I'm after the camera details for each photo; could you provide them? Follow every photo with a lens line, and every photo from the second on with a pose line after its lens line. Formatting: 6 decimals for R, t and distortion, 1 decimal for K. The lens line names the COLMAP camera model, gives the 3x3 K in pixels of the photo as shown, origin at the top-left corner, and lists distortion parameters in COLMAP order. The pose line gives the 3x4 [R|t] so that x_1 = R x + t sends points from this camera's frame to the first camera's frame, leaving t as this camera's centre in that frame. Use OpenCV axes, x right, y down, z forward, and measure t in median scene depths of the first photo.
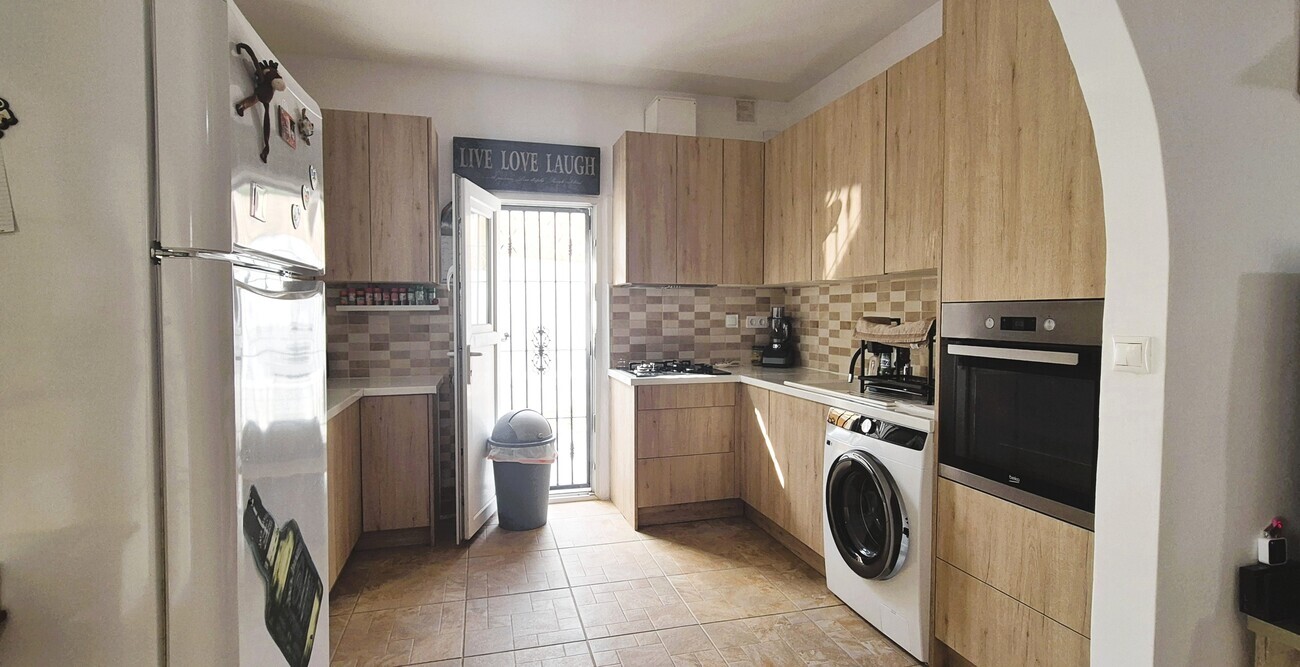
lens RADIAL K [[596.6, 0, 650.0], [0, 596.6, 333.5], [0, 0, 1]] dist [0.000294, 0.000122]
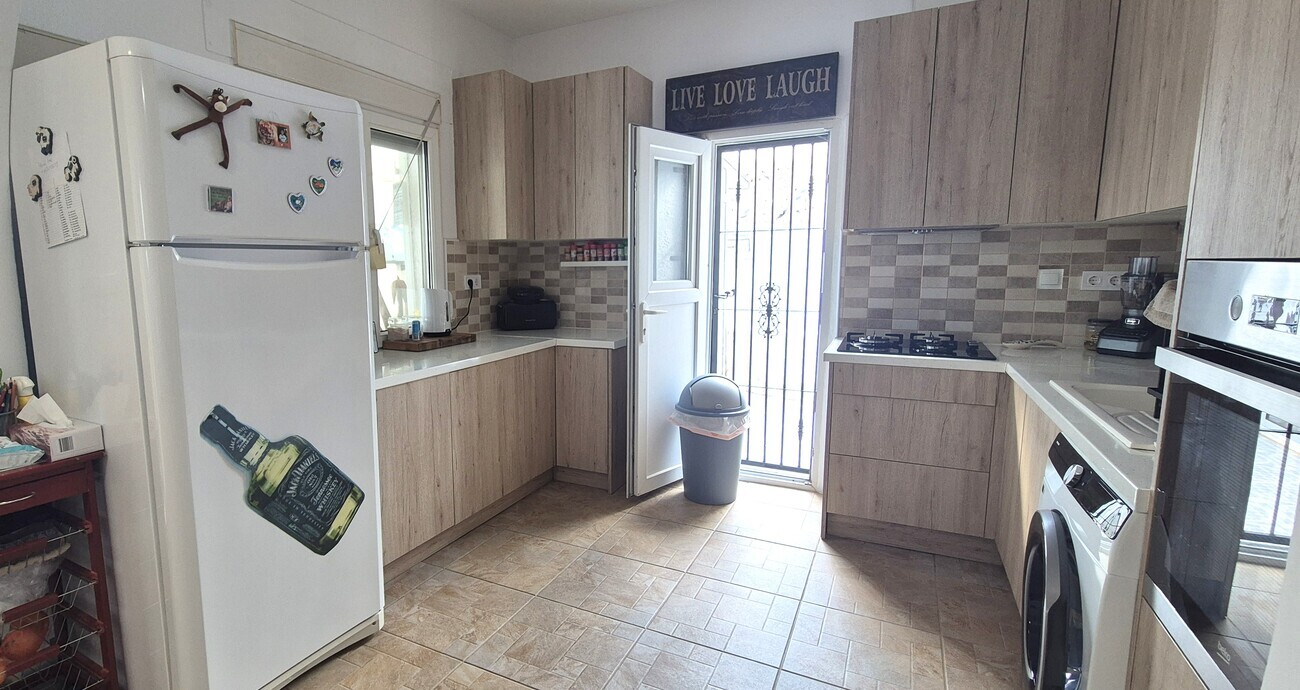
lens RADIAL K [[620.9, 0, 556.4], [0, 620.9, 349.1], [0, 0, 1]] dist [-0.001186, 0.000143]
pose [[0.711393, 0.090721, -0.696914, 0.262433], [-0.014426, 0.993309, 0.114579, -0.016556], [0.702646, -0.071457, 0.707942, 0.152102]]
